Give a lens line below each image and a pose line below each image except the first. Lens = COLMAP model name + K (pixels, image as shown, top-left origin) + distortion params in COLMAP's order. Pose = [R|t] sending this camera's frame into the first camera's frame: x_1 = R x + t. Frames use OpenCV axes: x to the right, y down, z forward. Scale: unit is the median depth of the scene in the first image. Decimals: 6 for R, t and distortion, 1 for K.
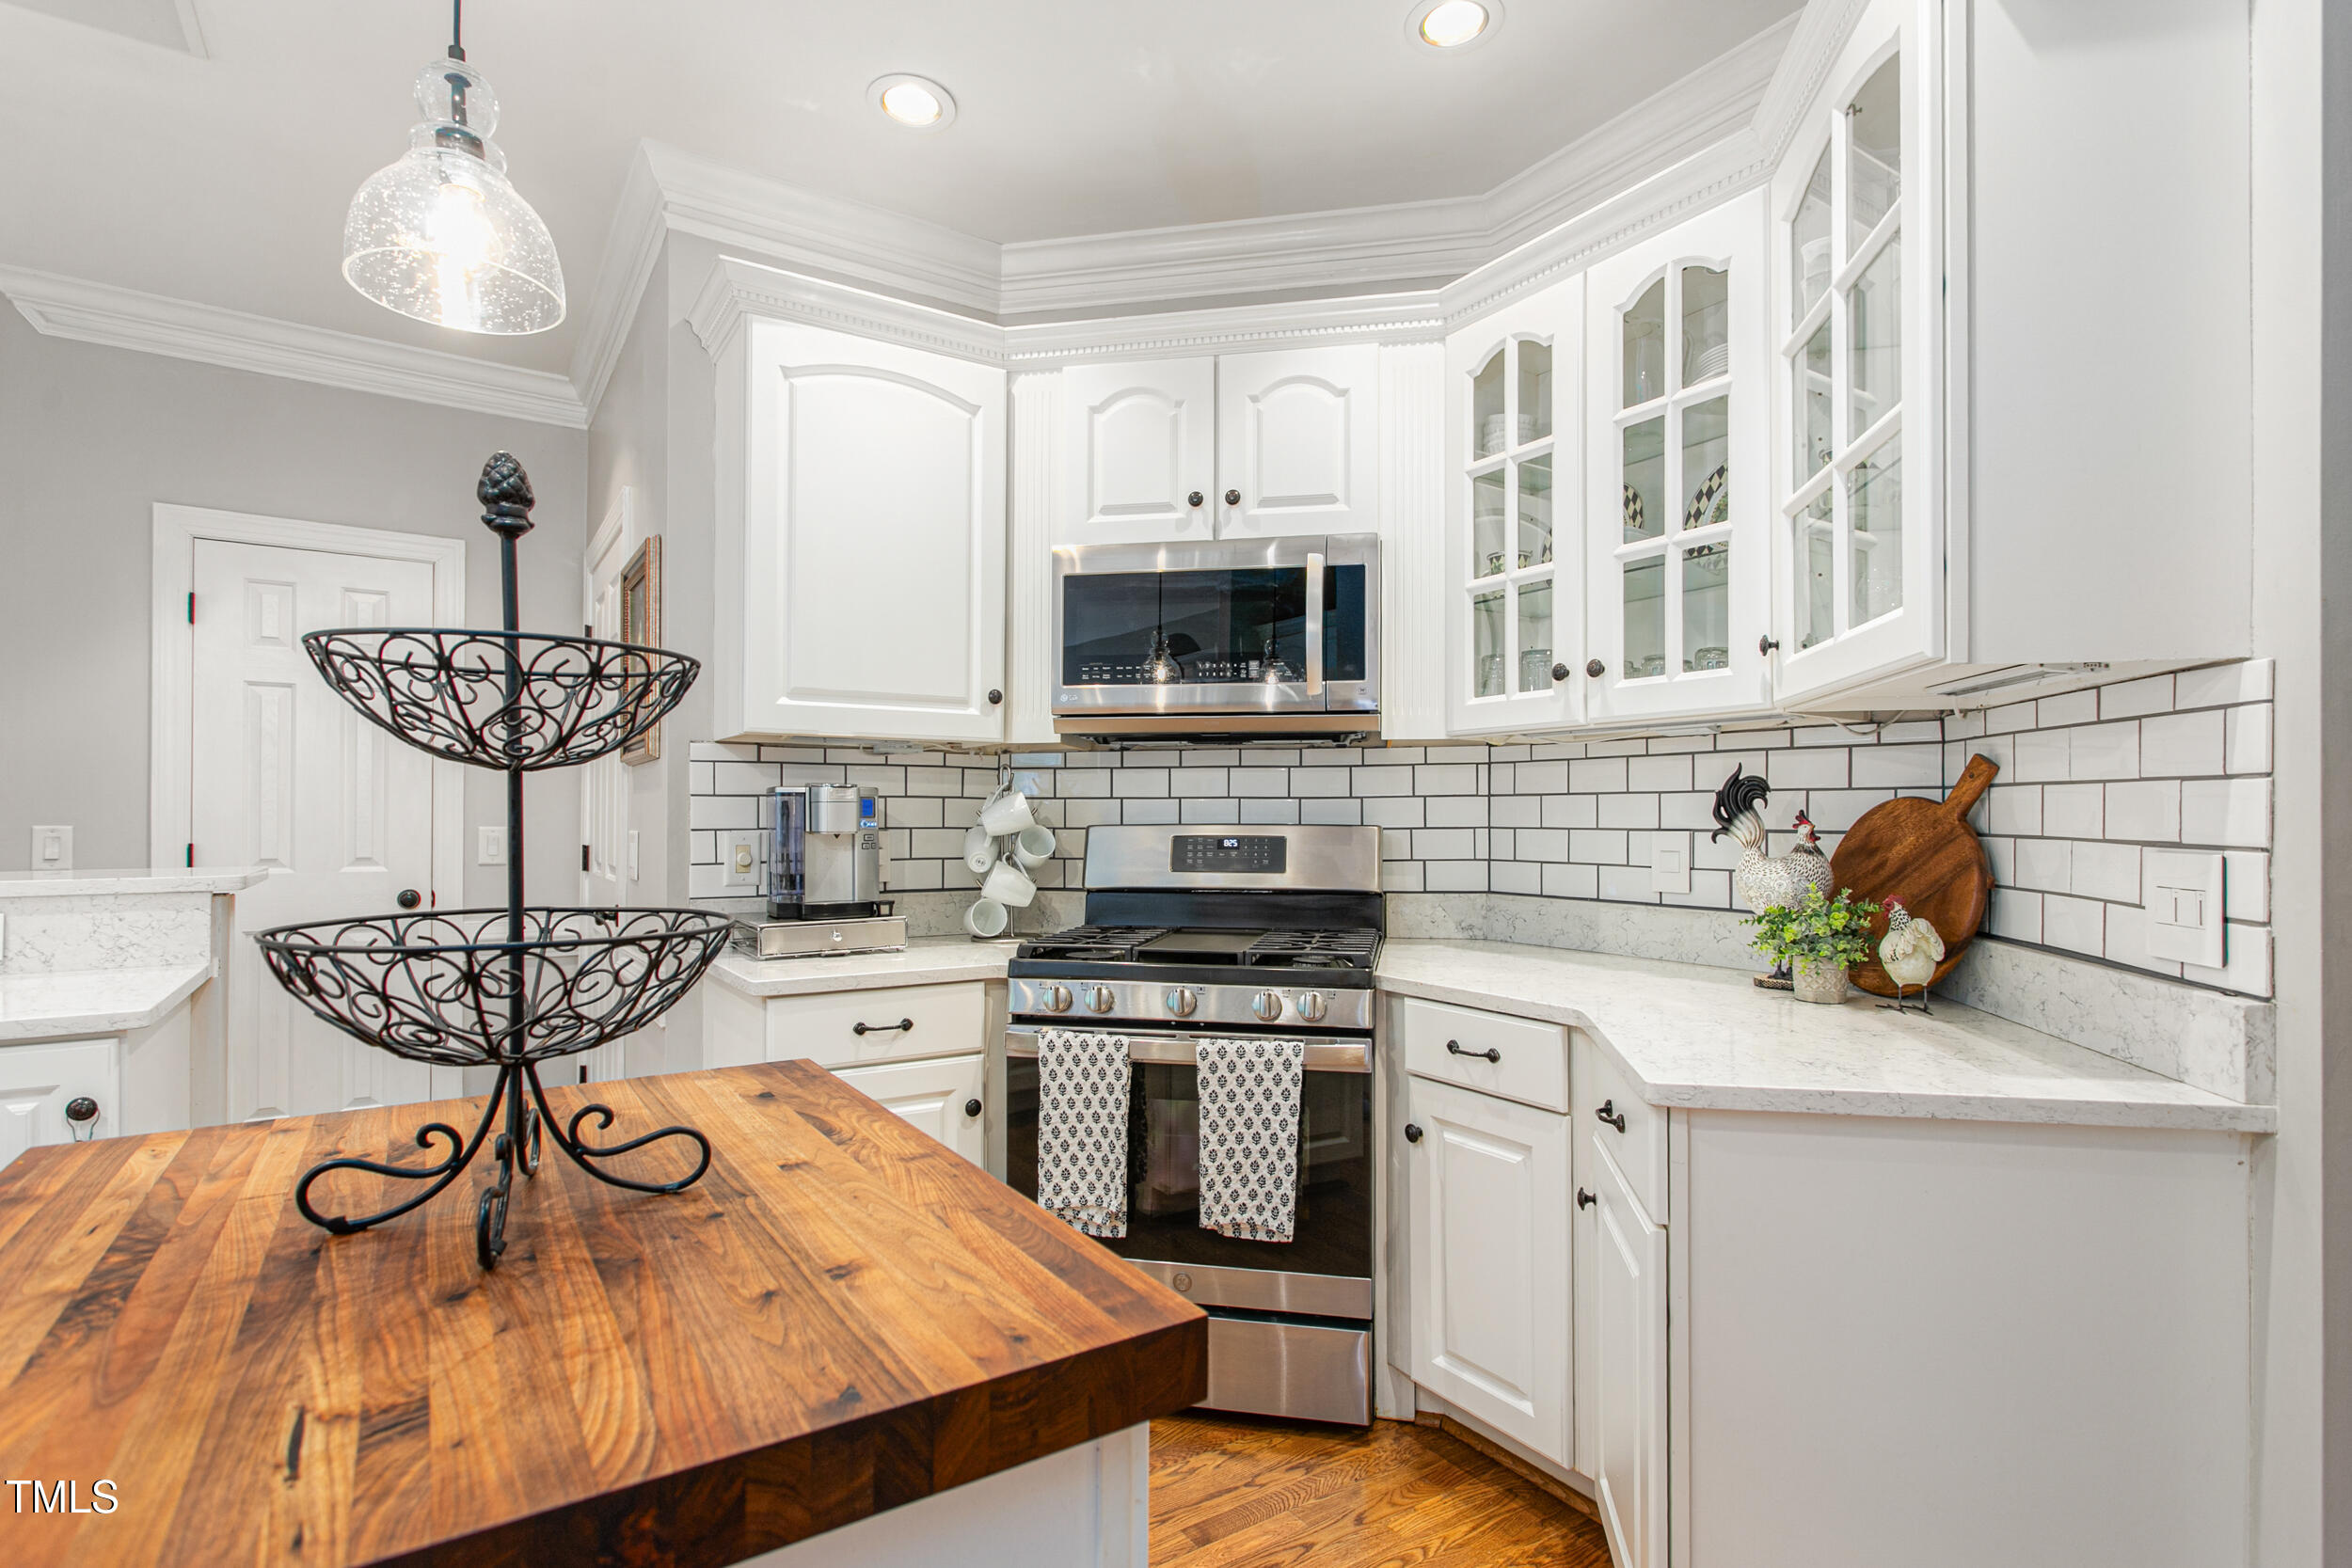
lens RADIAL K [[1134.6, 0, 1178.0], [0, 1134.6, 804.2], [0, 0, 1]] dist [-0.000597, 0.000642]
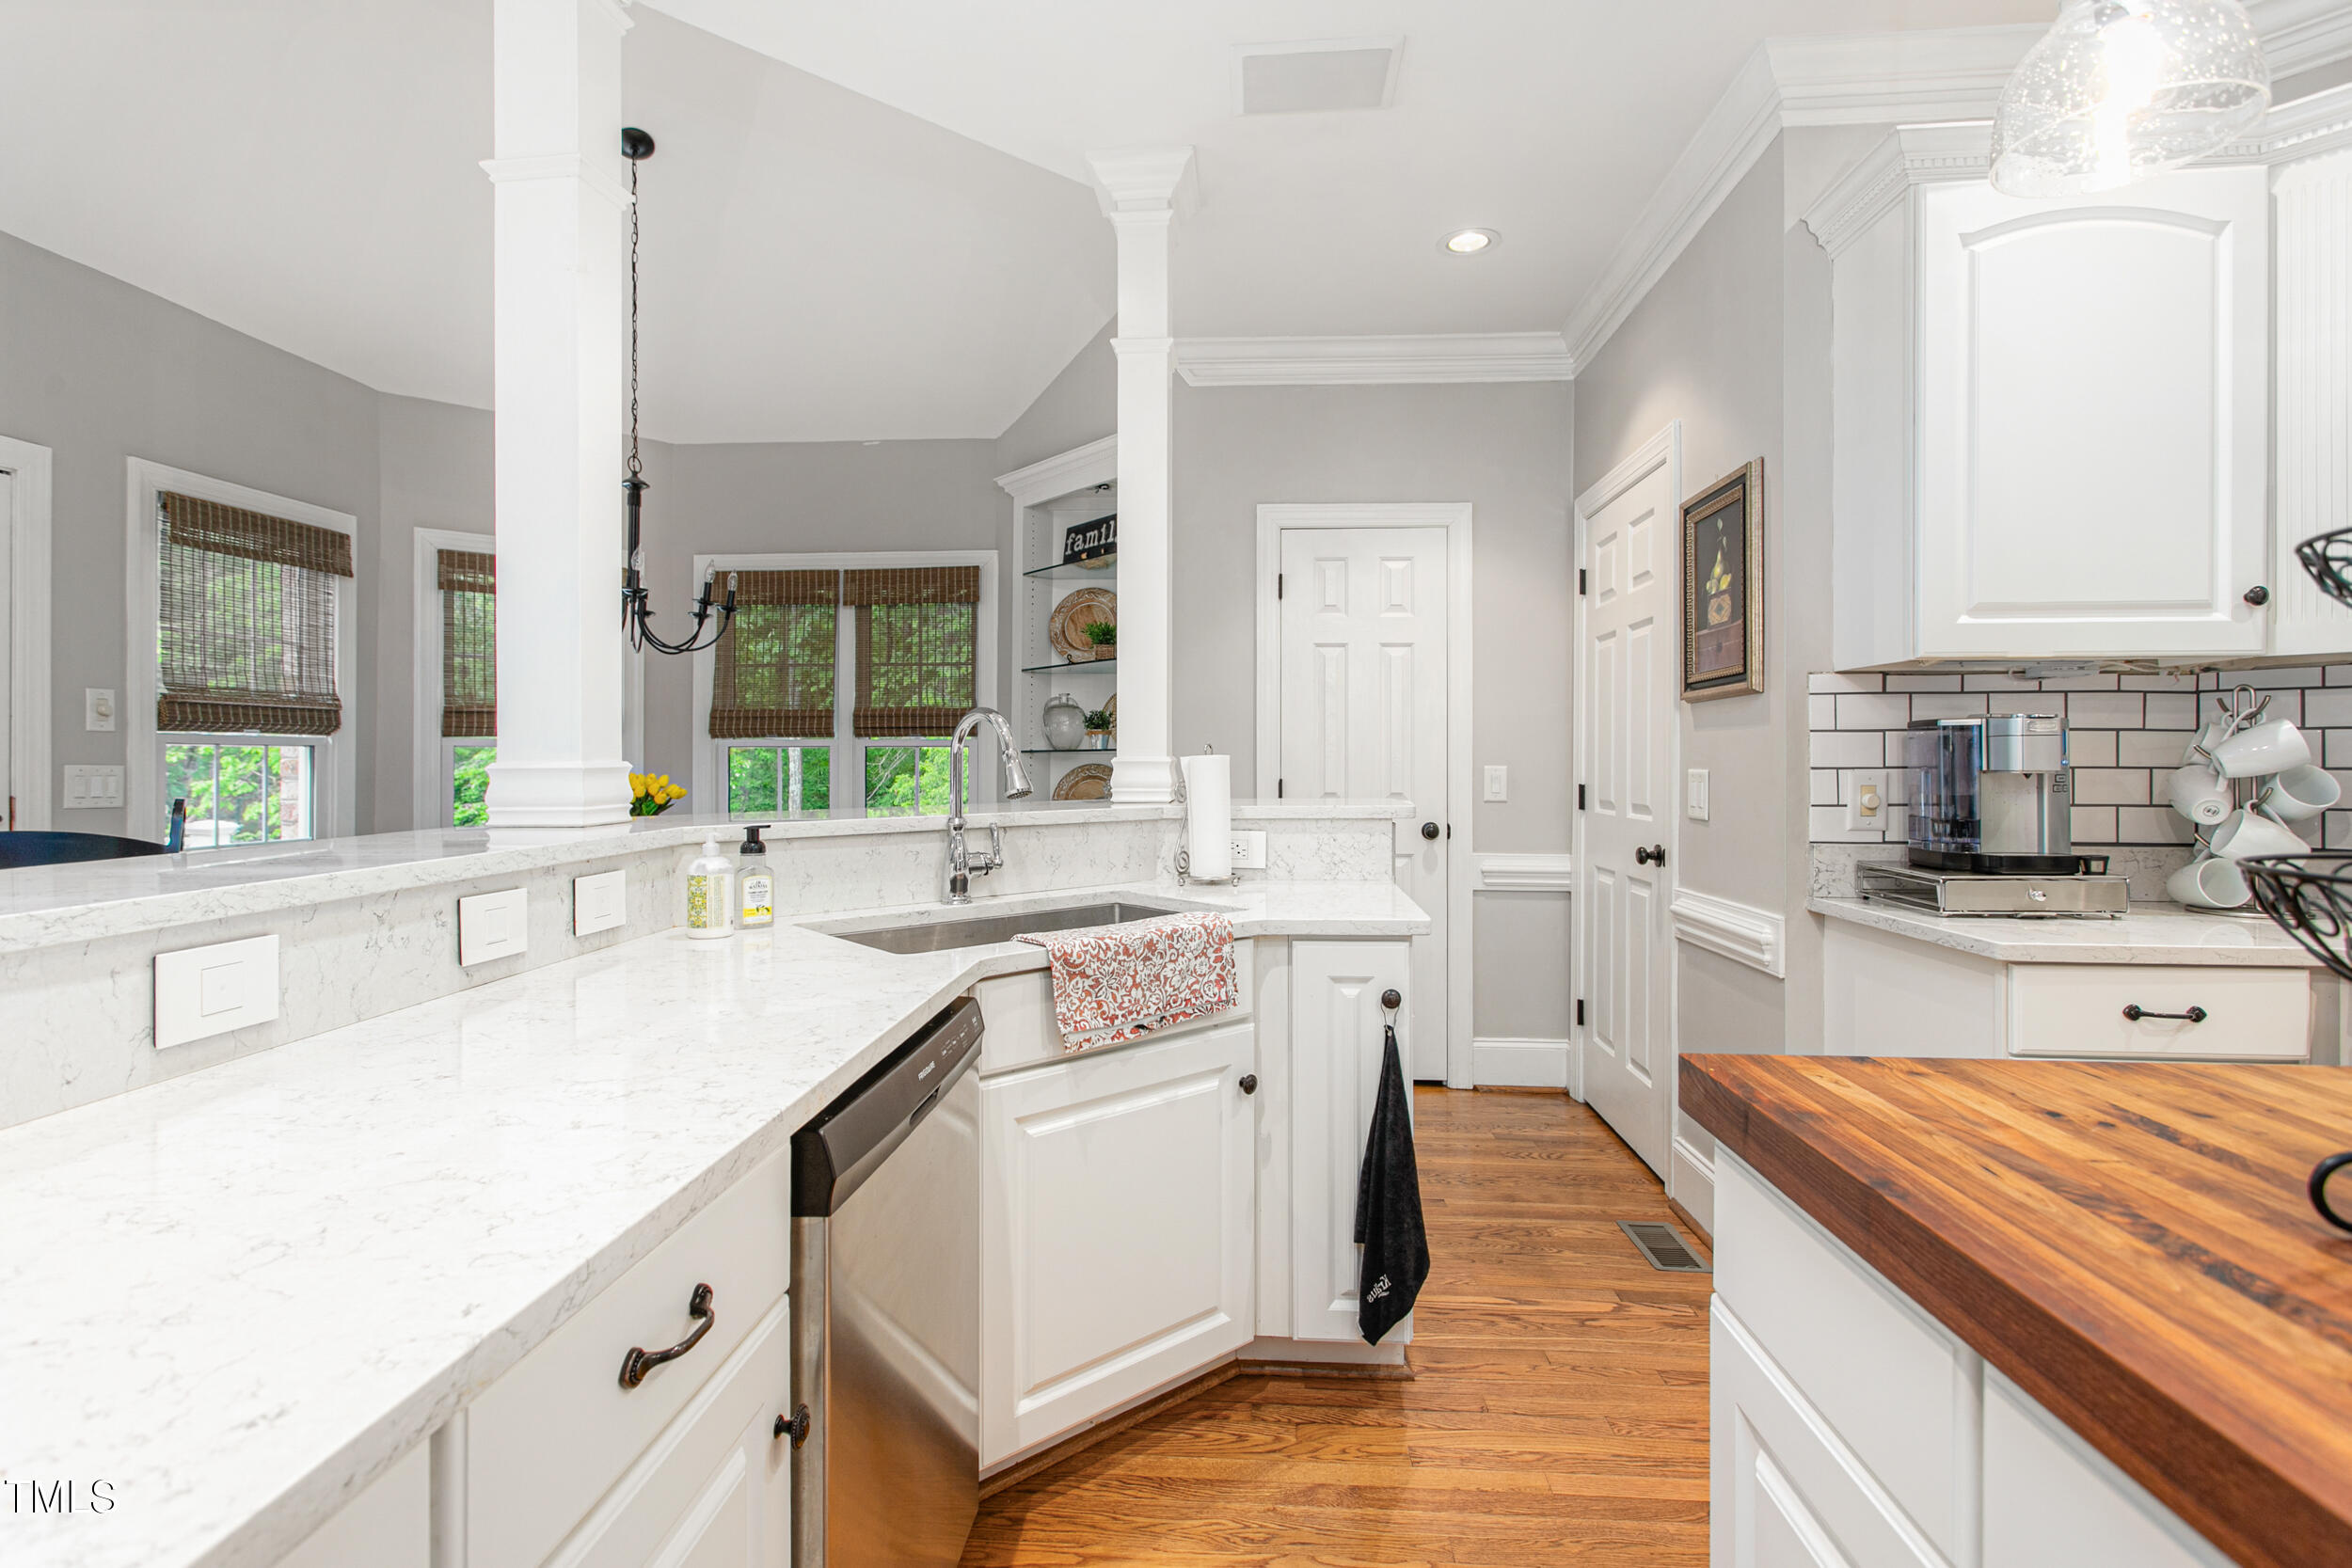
lens RADIAL K [[1134.6, 0, 1167.5], [0, 1134.6, 748.4], [0, 0, 1]] dist [-0.000597, 0.000642]
pose [[0.789396, -0.007980, -0.613832, -0.278294], [0.008114, 0.999964, -0.002566, 0.004579], [0.613831, -0.002955, 0.789432, -0.055620]]
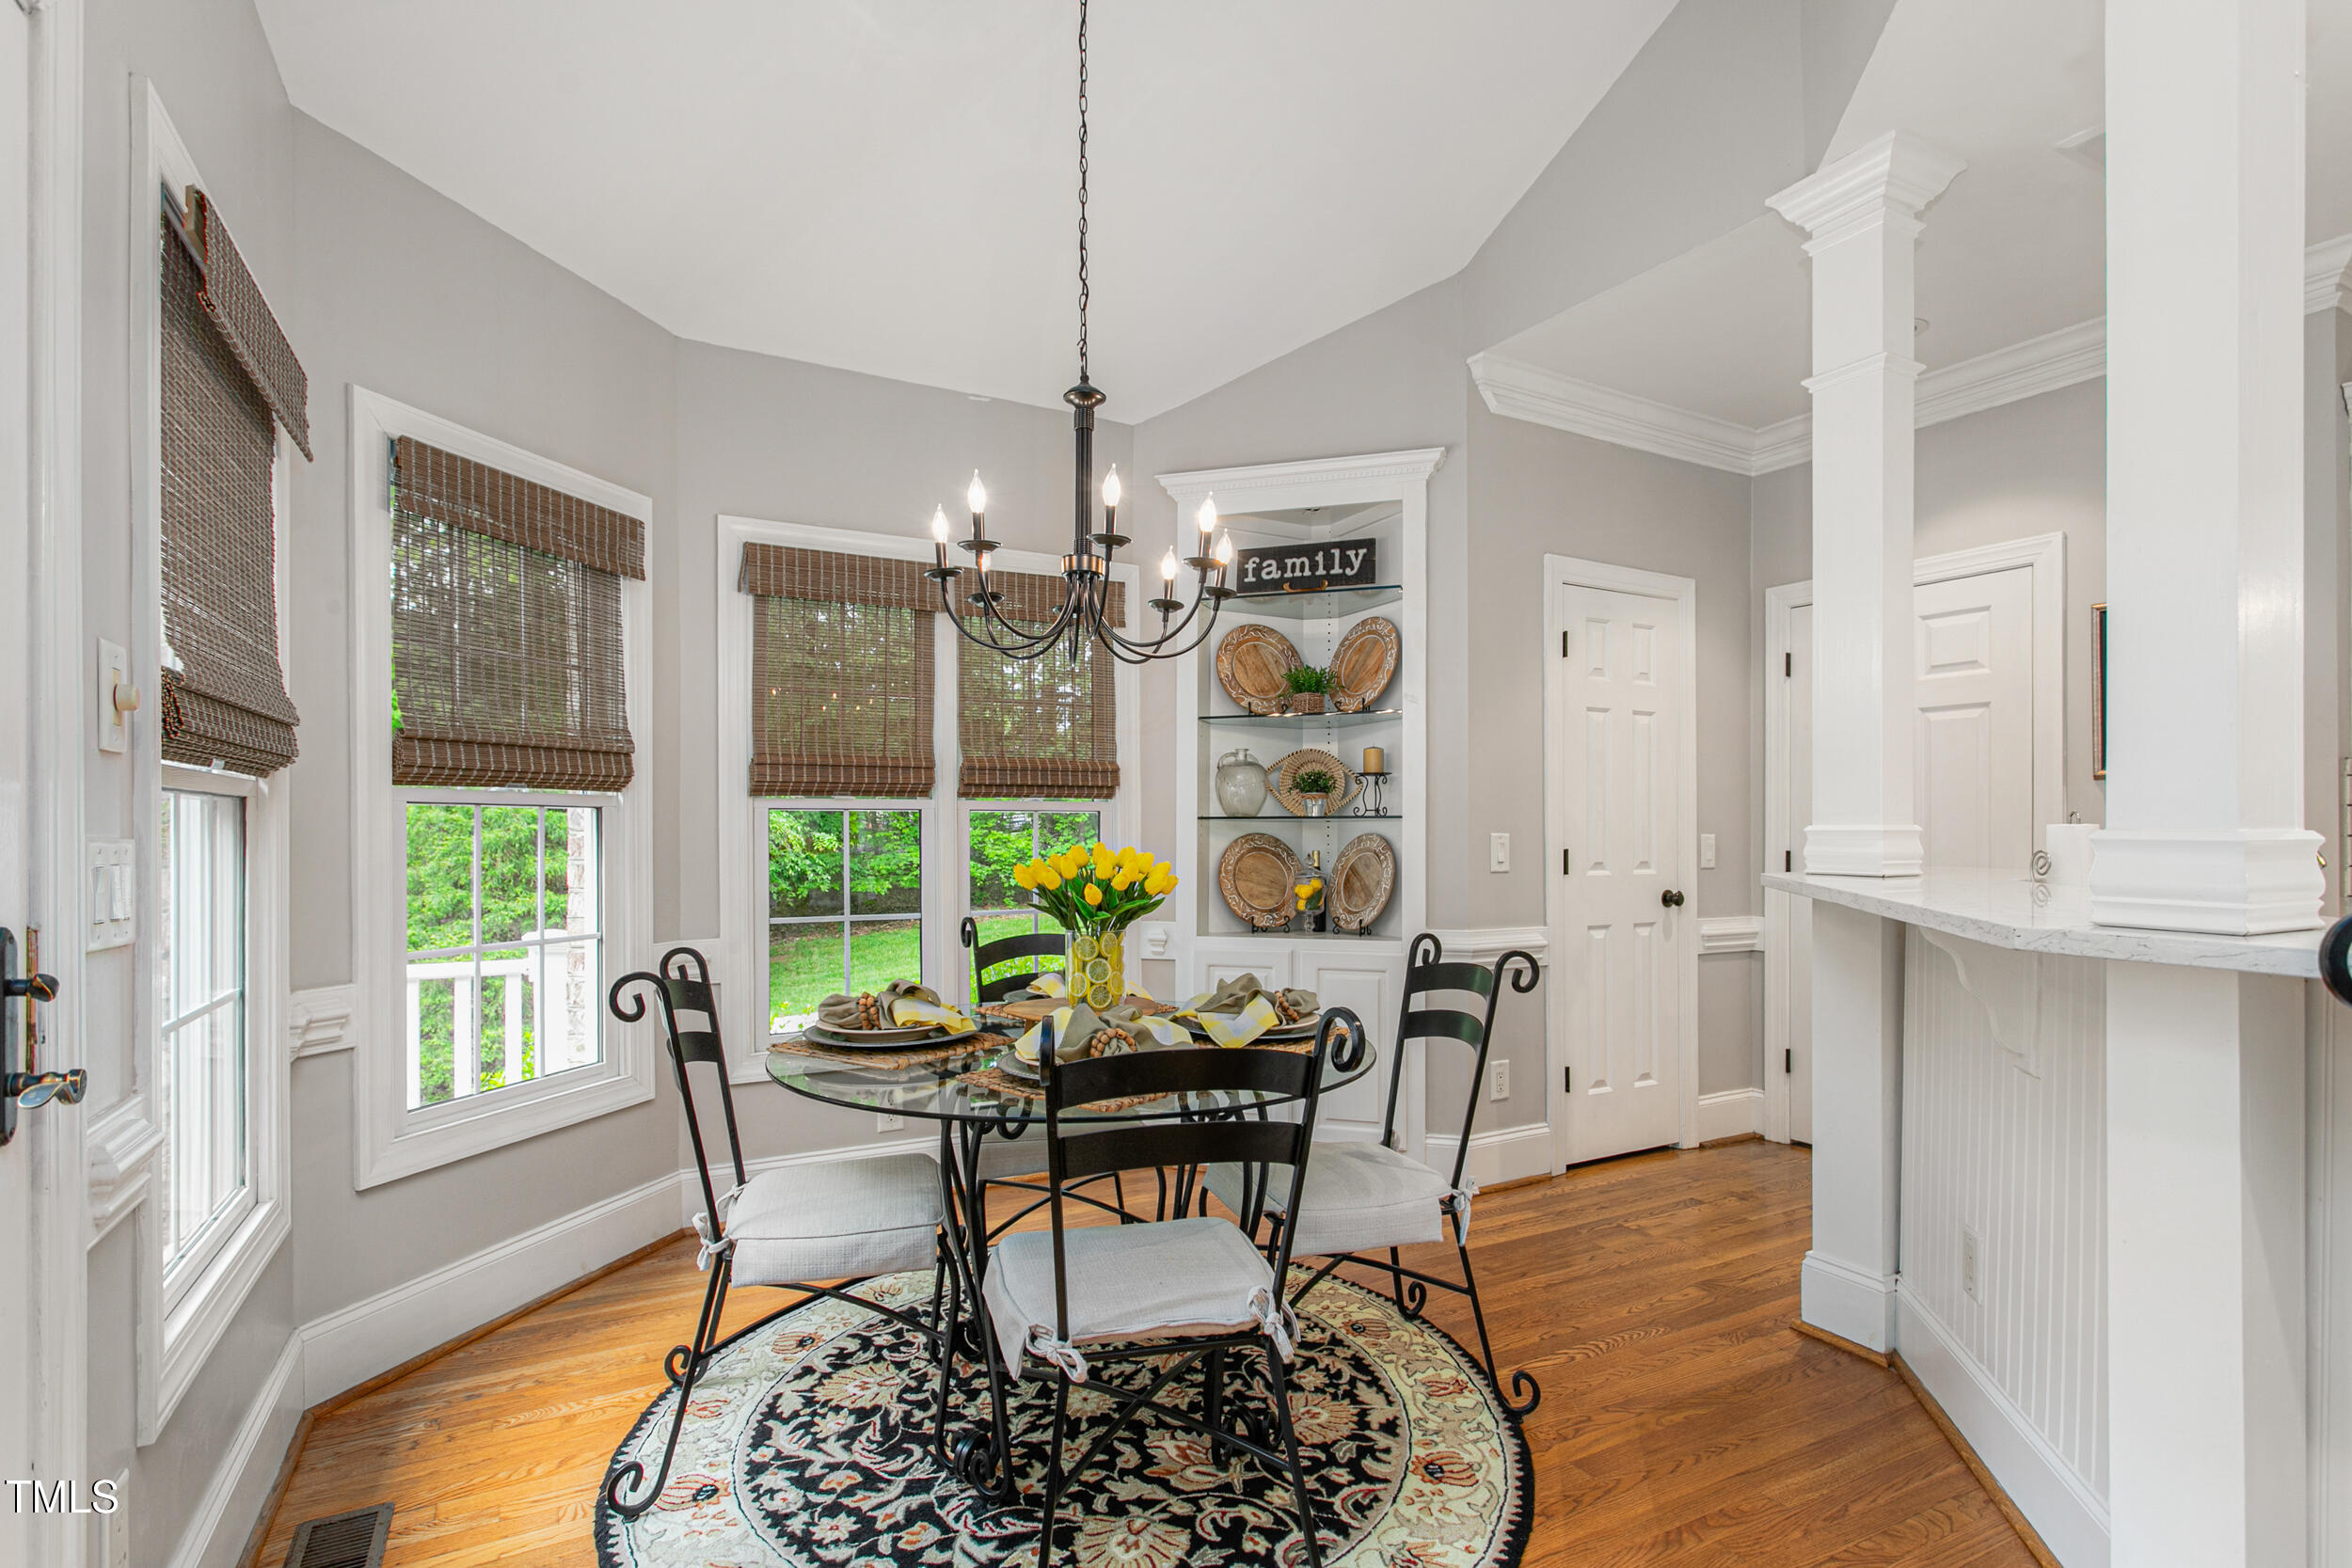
lens RADIAL K [[1134.6, 0, 1172.8], [0, 1134.6, 822.0], [0, 0, 1]] dist [-0.000597, 0.000642]
pose [[0.996463, -0.004039, -0.083940, -1.506944], [0.004467, 0.999978, 0.004909, -0.000382], [0.083919, -0.005266, 0.996459, -0.233211]]
